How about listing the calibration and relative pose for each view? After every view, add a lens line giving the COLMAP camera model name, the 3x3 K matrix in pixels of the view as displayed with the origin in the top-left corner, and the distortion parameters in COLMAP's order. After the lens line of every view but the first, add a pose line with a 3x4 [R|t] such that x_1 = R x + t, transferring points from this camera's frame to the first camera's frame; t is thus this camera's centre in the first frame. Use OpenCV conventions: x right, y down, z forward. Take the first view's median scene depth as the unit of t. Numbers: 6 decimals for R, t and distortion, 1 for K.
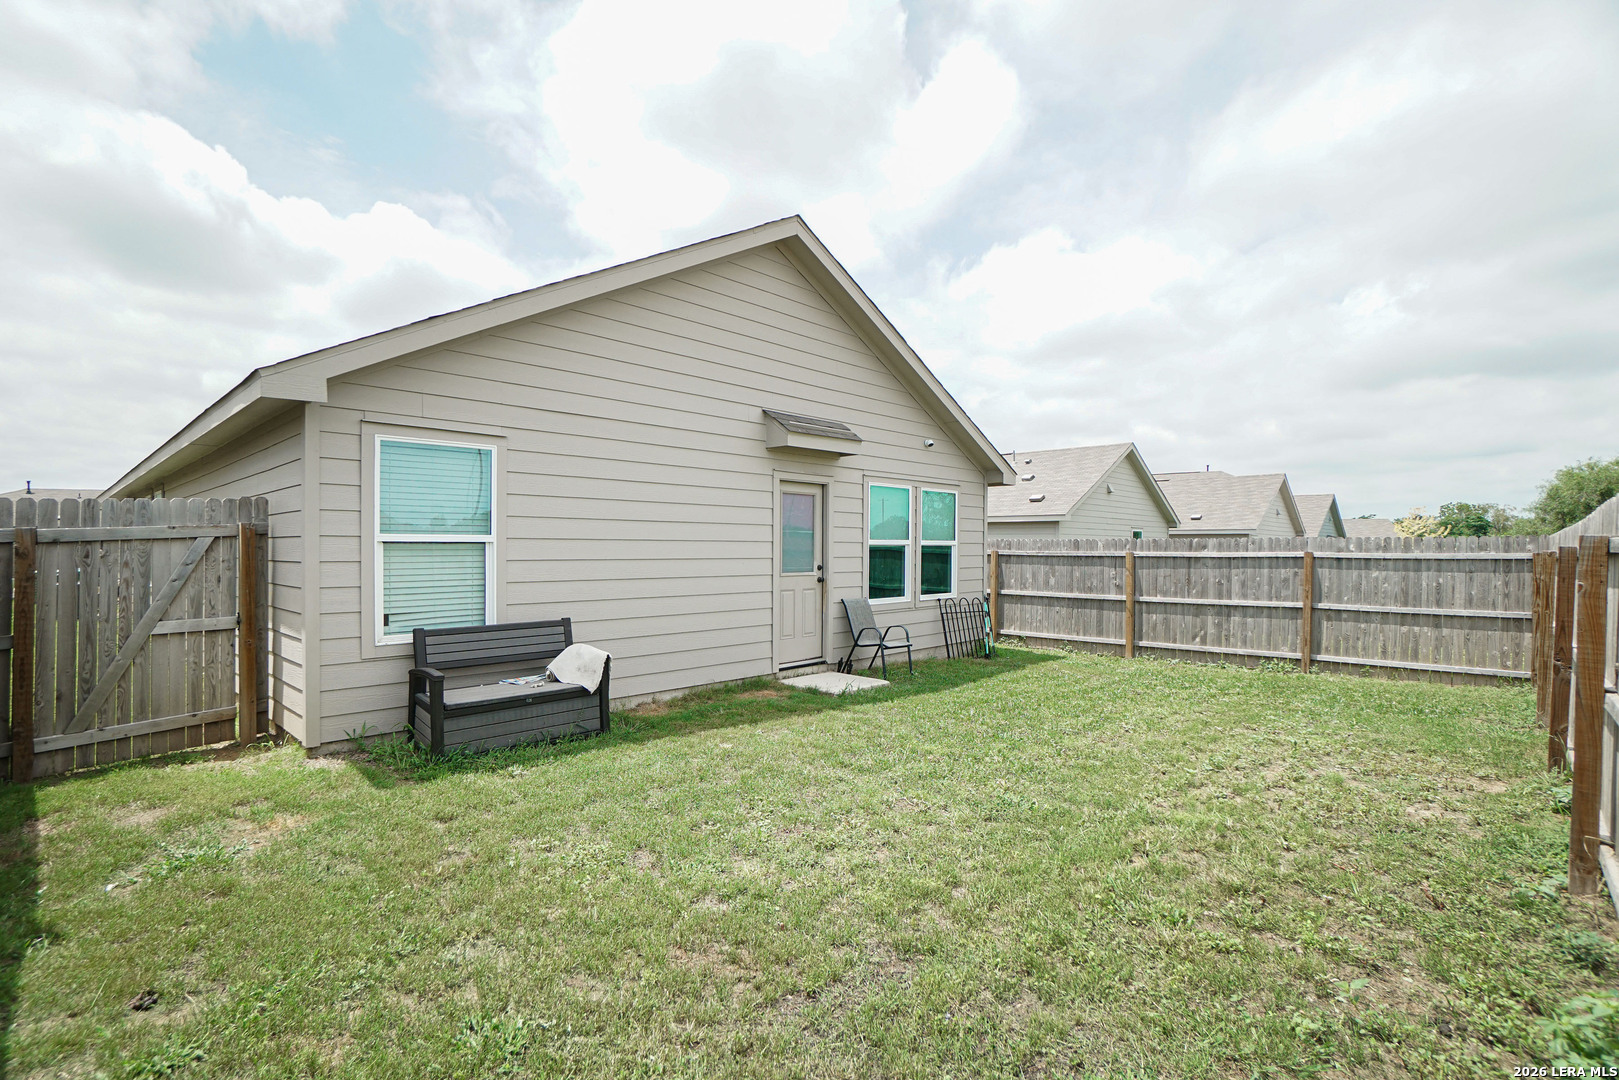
lens RADIAL K [[745.0, 0, 809.5], [0, 745.0, 540.0], [0, 0, 1]] dist [-0.002056, -0.000185]
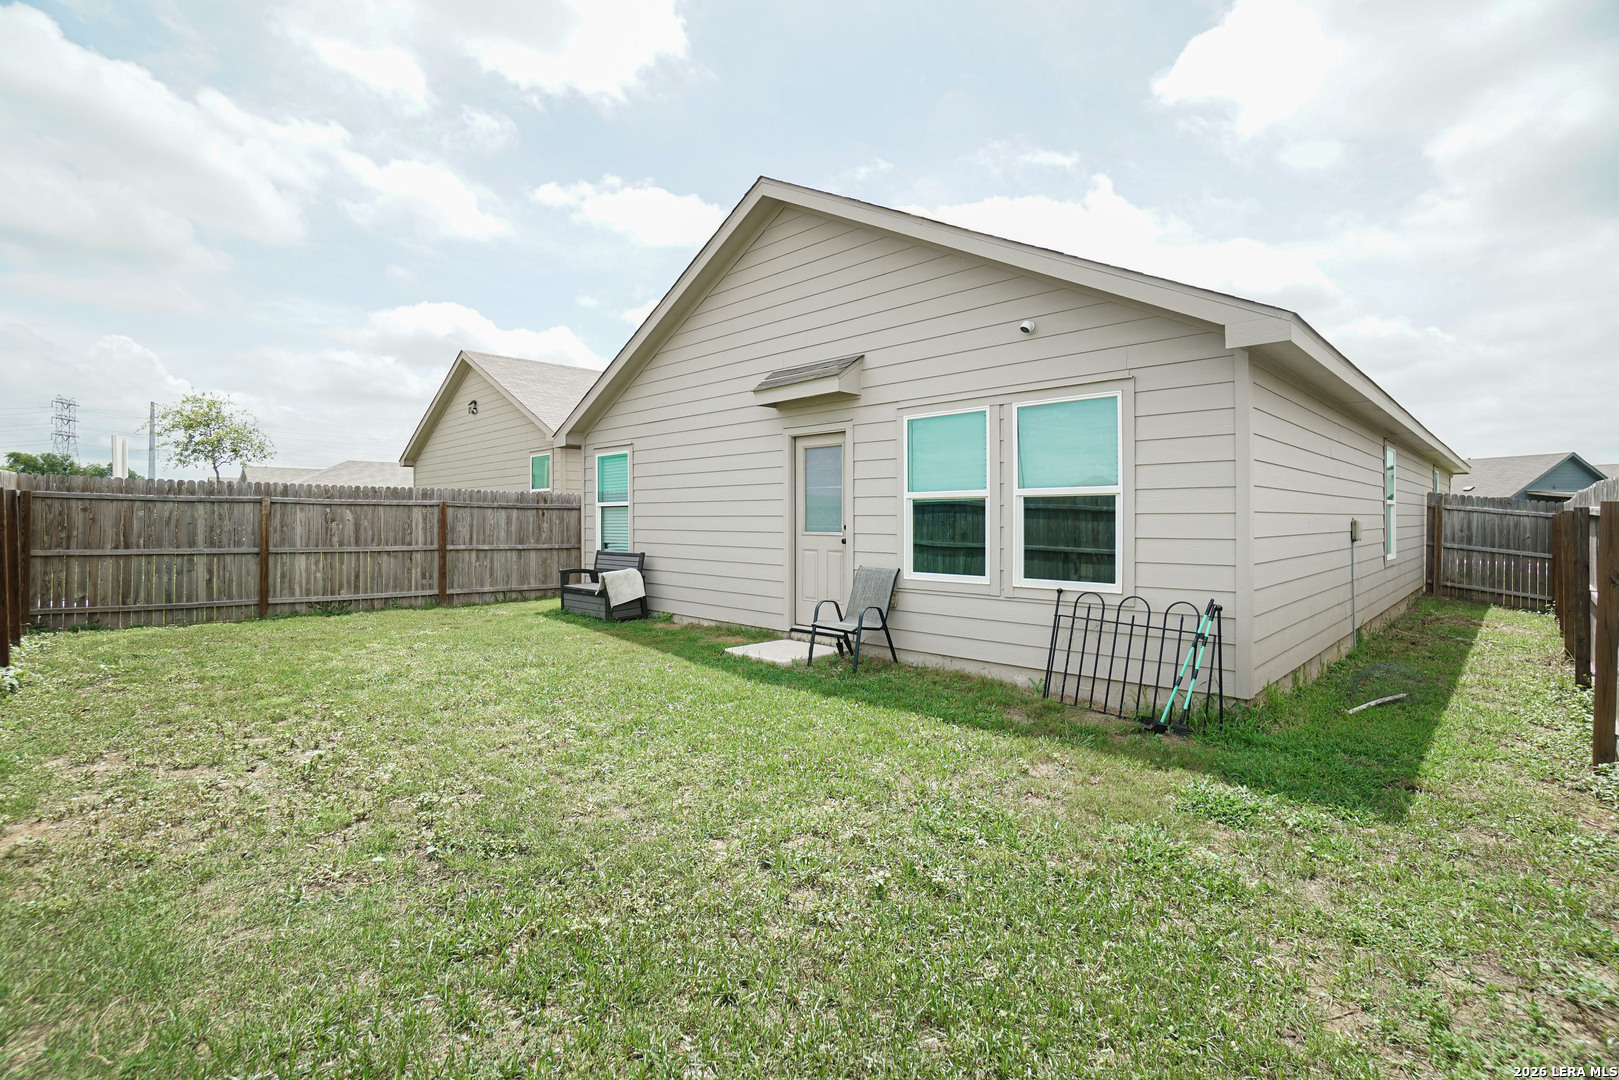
lens RADIAL K [[745.0, 0, 809.5], [0, 745.0, 540.0], [0, 0, 1]] dist [-0.002056, -0.000185]
pose [[-0.001438, 0.015434, -0.999880, 0.689667], [0.001540, 0.999880, 0.015432, 0.029681], [0.999998, -0.001517, -0.001462, 0.747101]]
